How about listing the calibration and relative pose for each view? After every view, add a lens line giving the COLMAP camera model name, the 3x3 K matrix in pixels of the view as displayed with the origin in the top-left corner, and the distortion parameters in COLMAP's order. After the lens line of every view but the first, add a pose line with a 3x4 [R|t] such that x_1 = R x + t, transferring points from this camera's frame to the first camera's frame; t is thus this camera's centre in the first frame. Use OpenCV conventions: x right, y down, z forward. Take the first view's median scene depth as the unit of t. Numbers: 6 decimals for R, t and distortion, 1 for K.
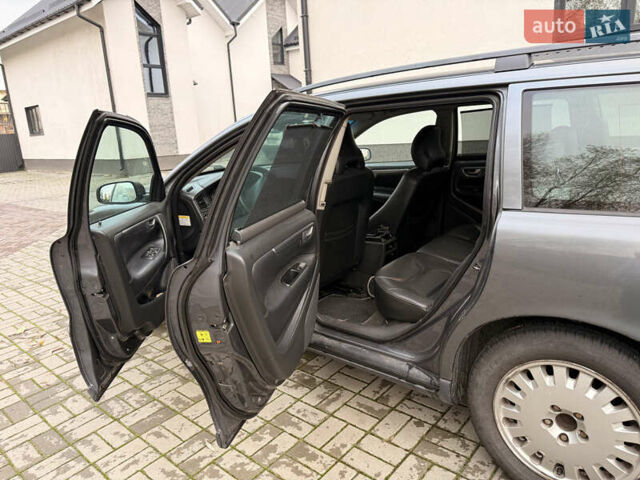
lens RADIAL K [[456.9, 0, 321.8], [0, 456.9, 241.0], [0, 0, 1]] dist [0.002378, -0.001301]
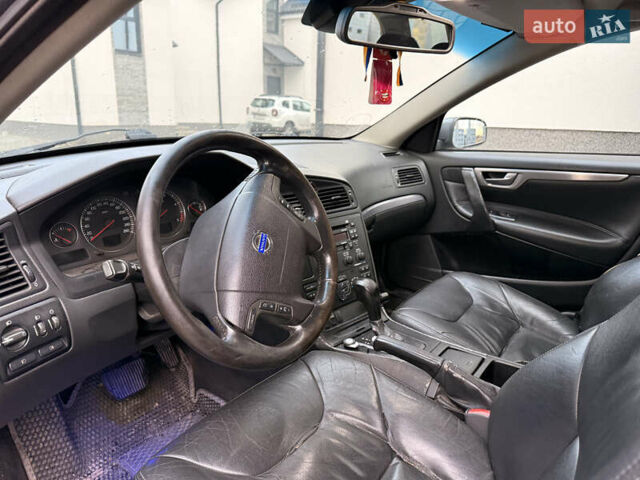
lens RADIAL K [[455.0, 0, 317.1], [0, 455.0, 237.6], [0, 0, 1]] dist [0.036128, -0.016496]
pose [[0.997155, 0.065942, 0.036518, -0.017365], [-0.066792, 0.997512, 0.022567, -0.018622], [-0.034939, -0.024941, 0.999078, 0.119986]]
